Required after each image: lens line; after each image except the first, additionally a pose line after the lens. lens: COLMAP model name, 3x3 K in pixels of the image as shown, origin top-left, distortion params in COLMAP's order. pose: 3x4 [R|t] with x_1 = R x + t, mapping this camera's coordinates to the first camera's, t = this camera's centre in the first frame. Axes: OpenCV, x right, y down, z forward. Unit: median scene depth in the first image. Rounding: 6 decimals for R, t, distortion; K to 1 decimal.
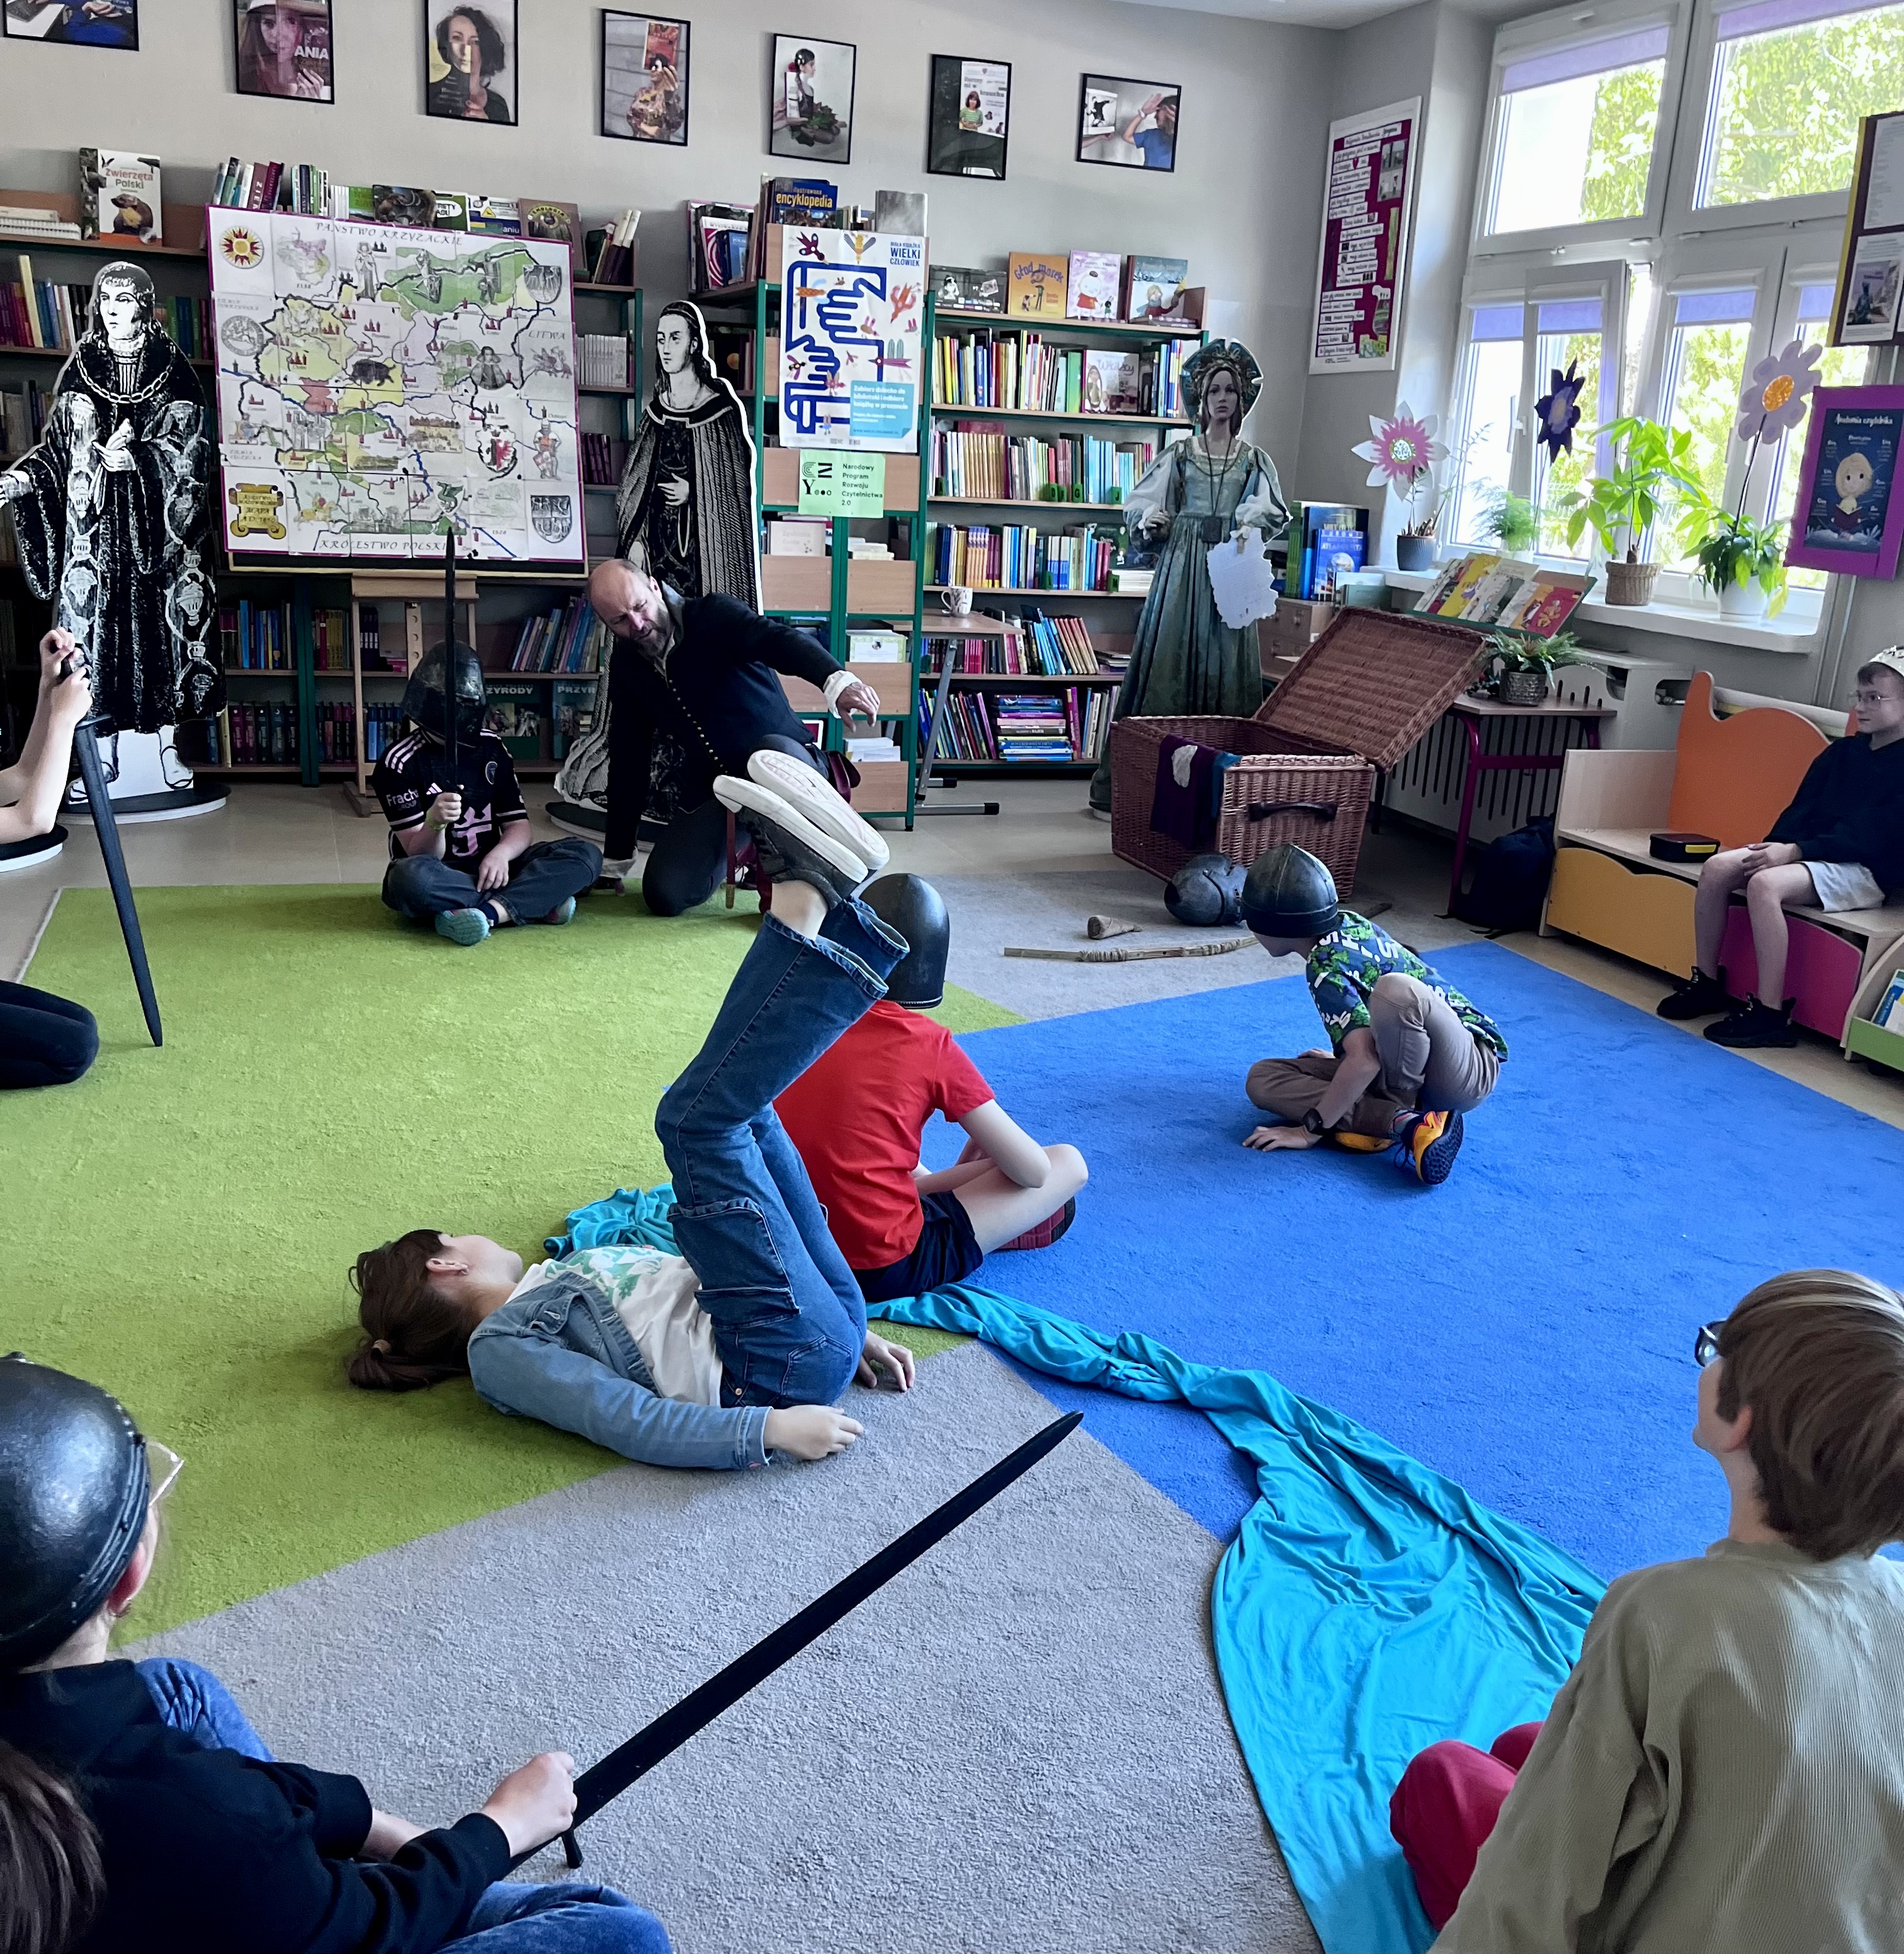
lens RADIAL K [[1947.3, 0, 961.0], [0, 1947.3, 977.2], [0, 0, 1]] dist [0.017105, 0.039416]
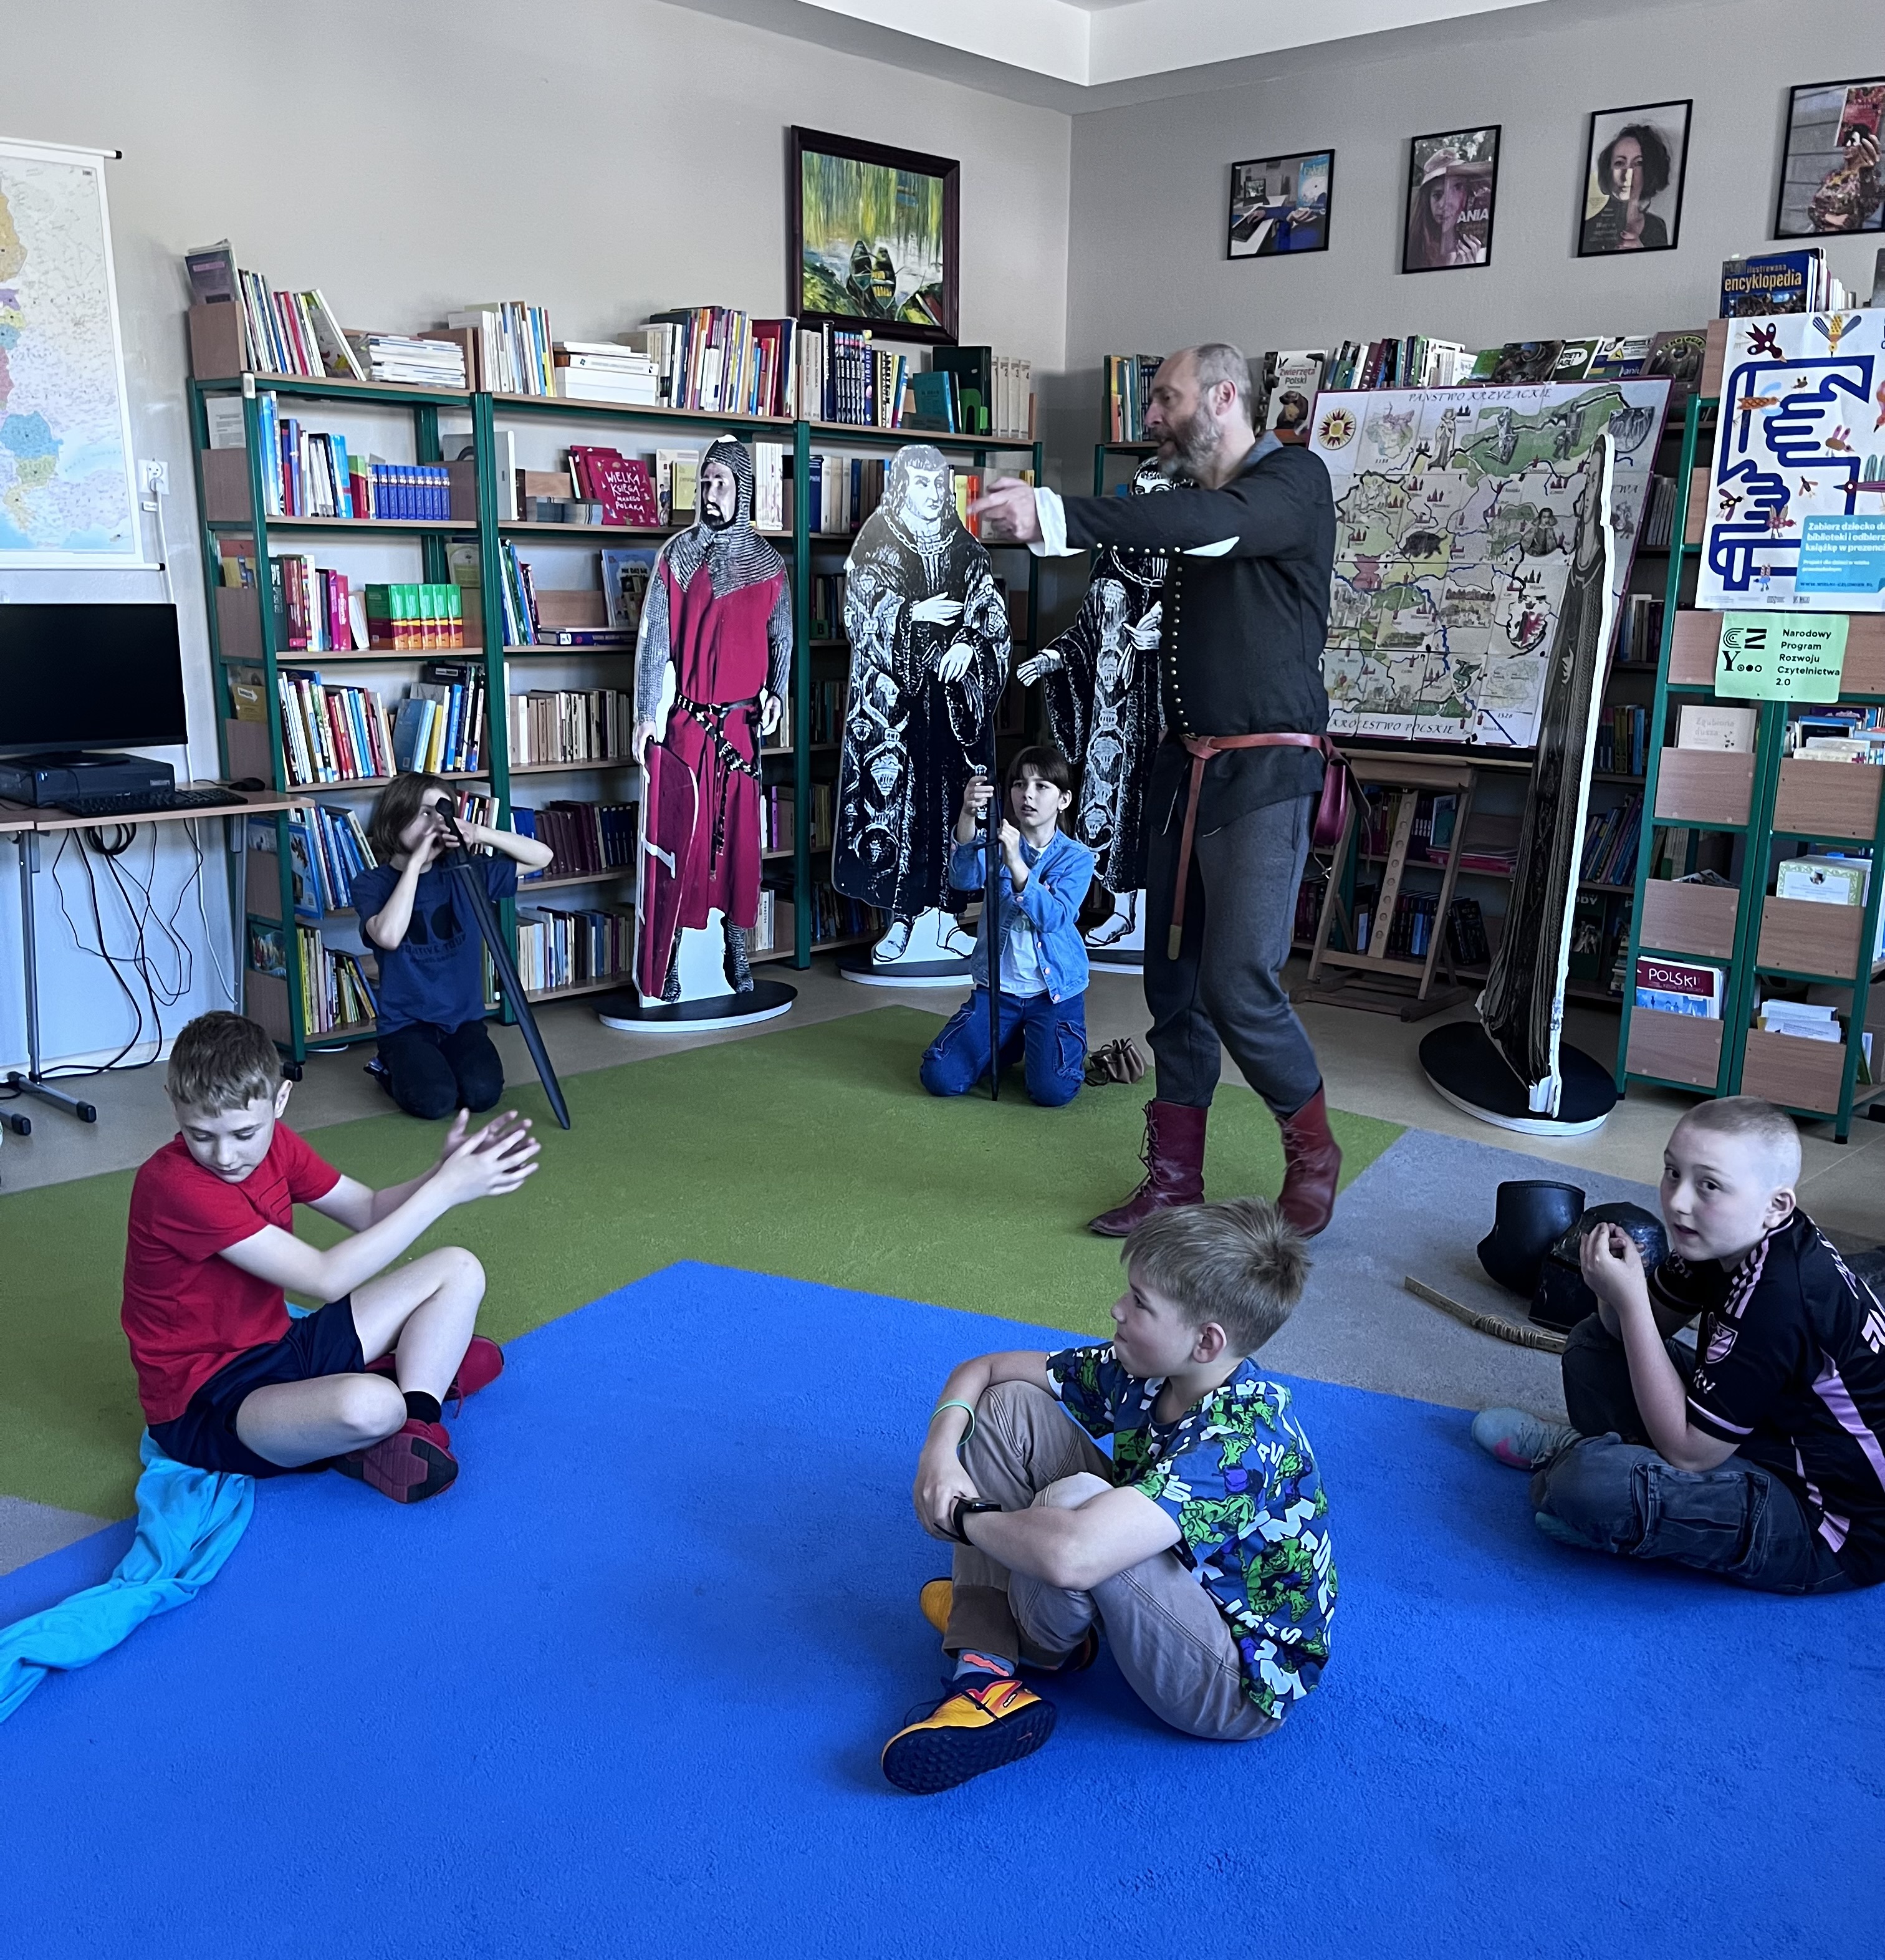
lens RADIAL K [[1920.1, 0, 953.6], [0, 1920.1, 1086.3], [0, 0, 1]] dist [0.010124, 0.018280]
pose [[0.475883, 0.187317, -0.859330, 0.435398], [-0.226852, 0.970139, 0.085844, -0.084955], [0.849749, 0.154089, 0.504166, 0.382744]]
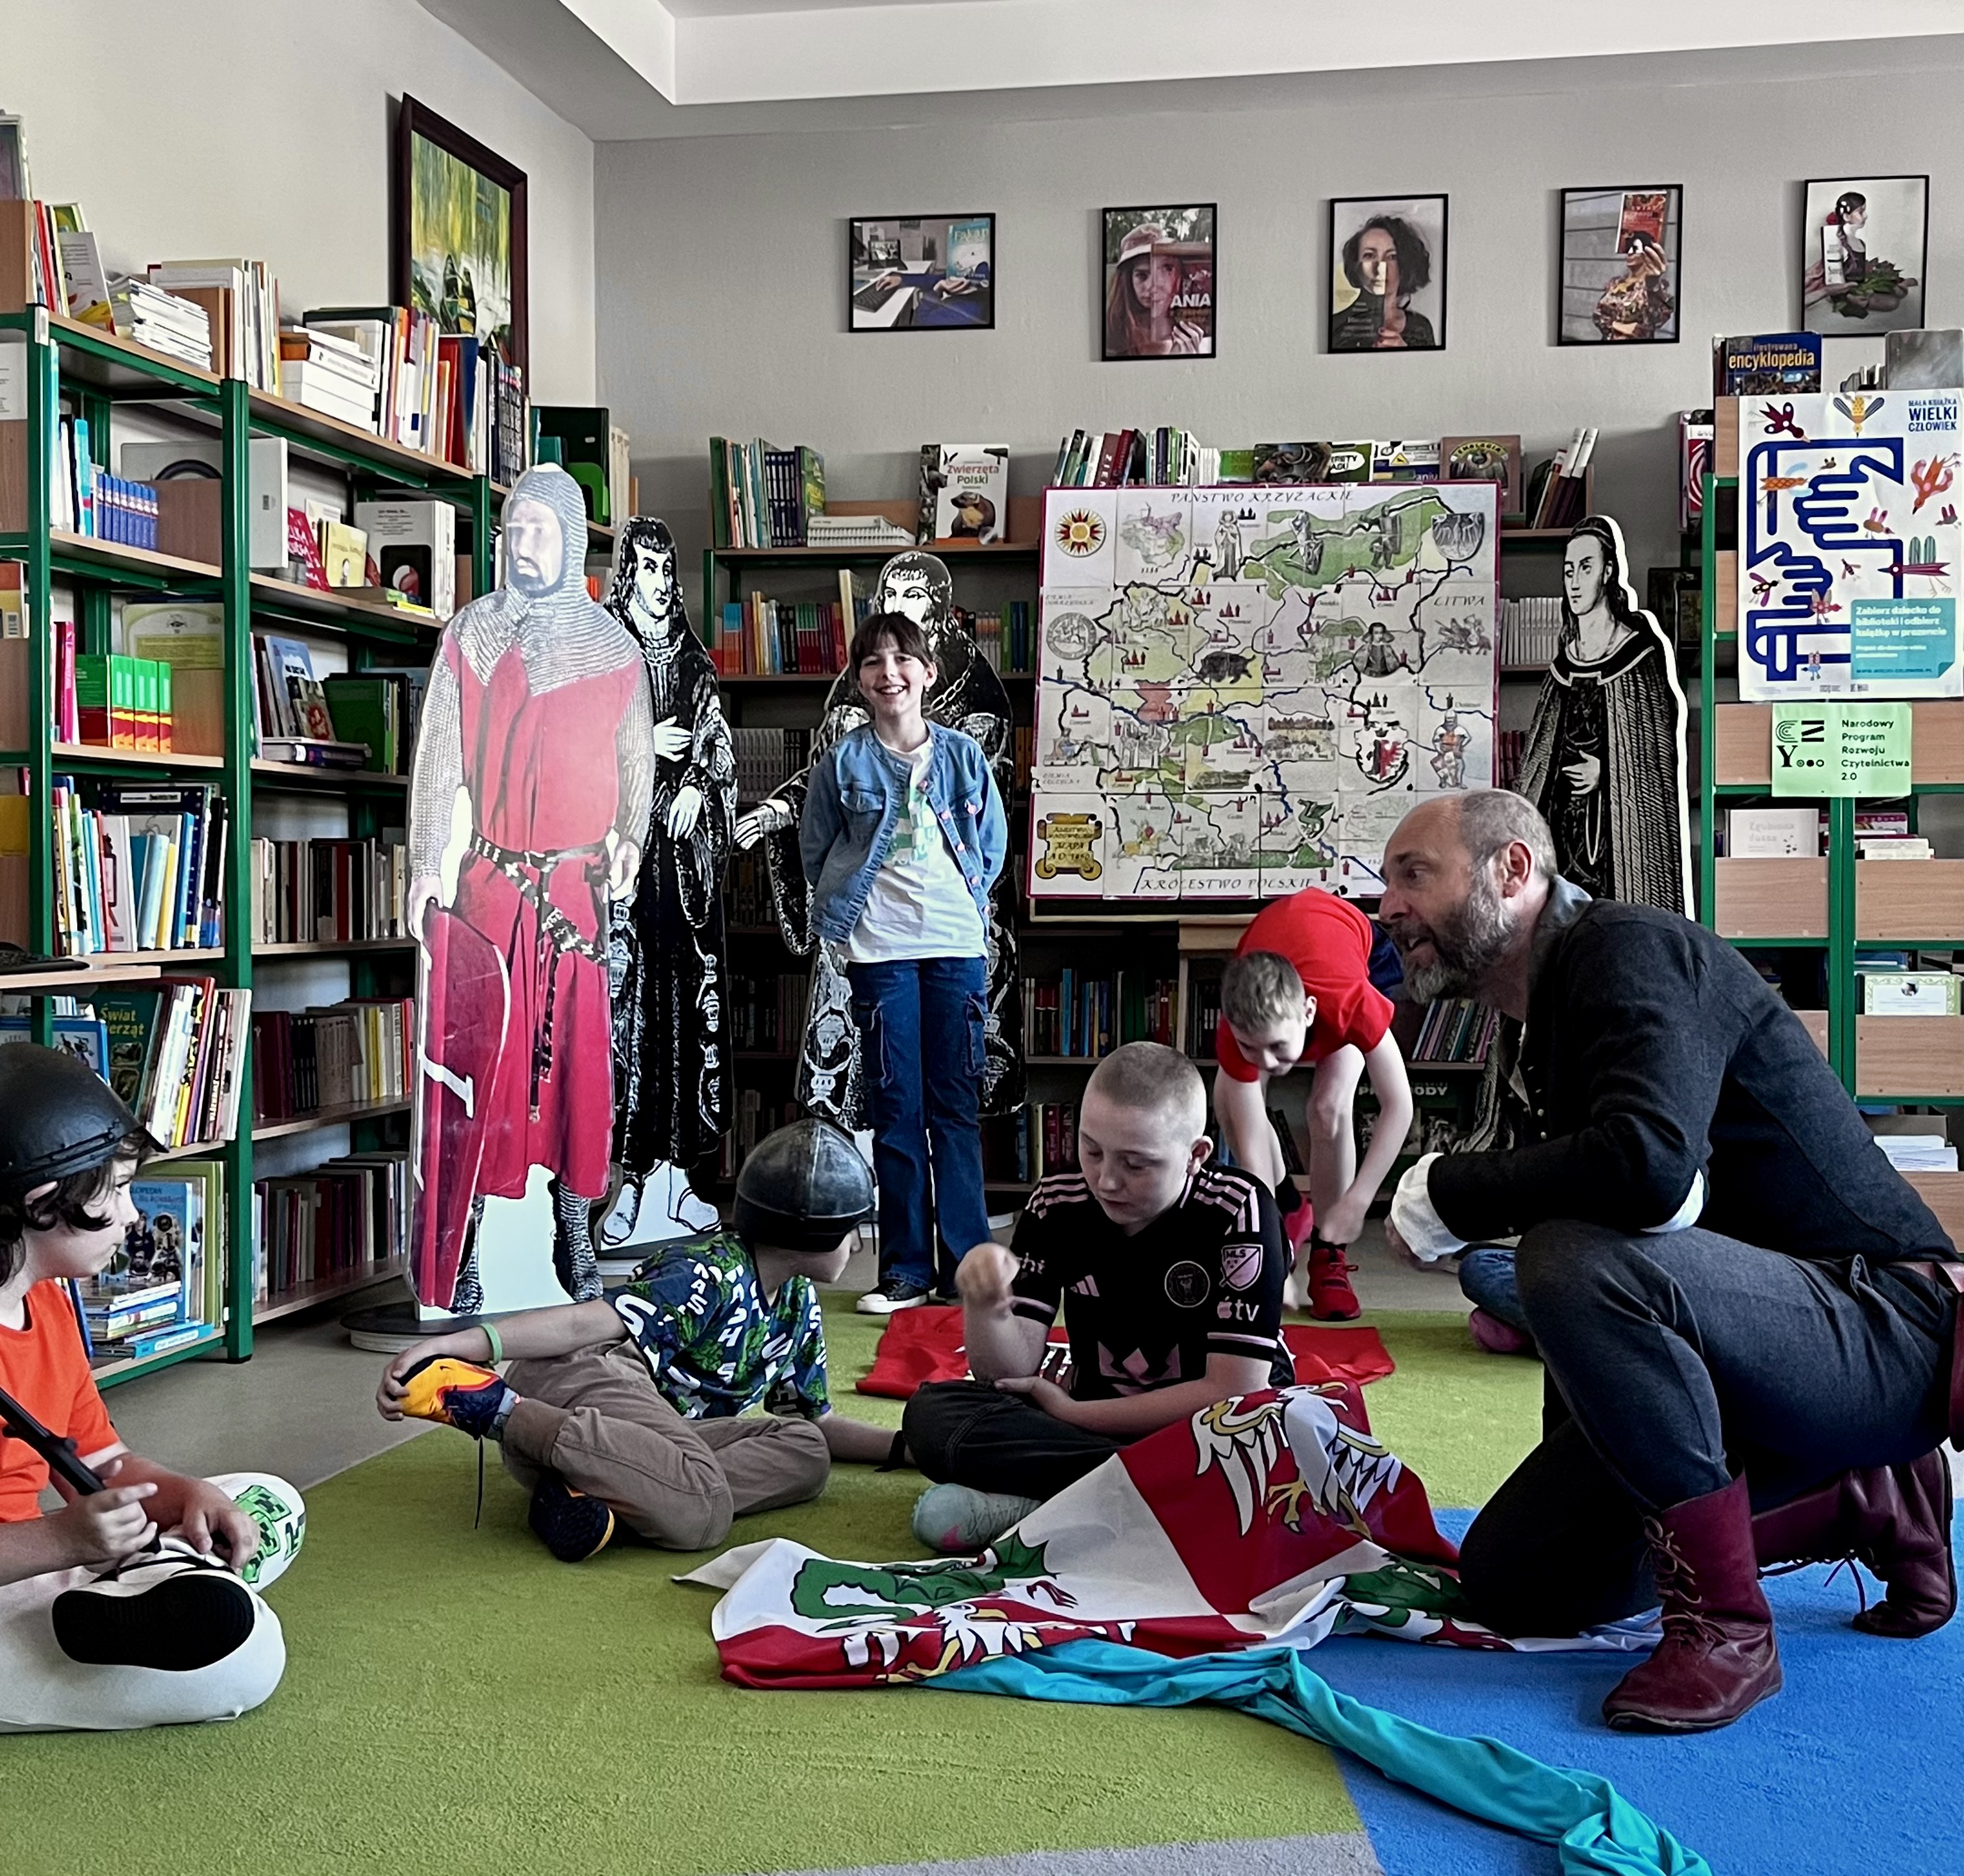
lens RADIAL K [[2803.6, 0, 982.0], [0, 2803.6, 938.0], [0, 0, 1]] dist [0.169286, -0.620022]
pose [[0.865339, -0.044481, -0.499210, 0.160819], [-0.089552, 0.966302, -0.241330, 0.067025], [0.493122, 0.253537, 0.832196, 0.065318]]
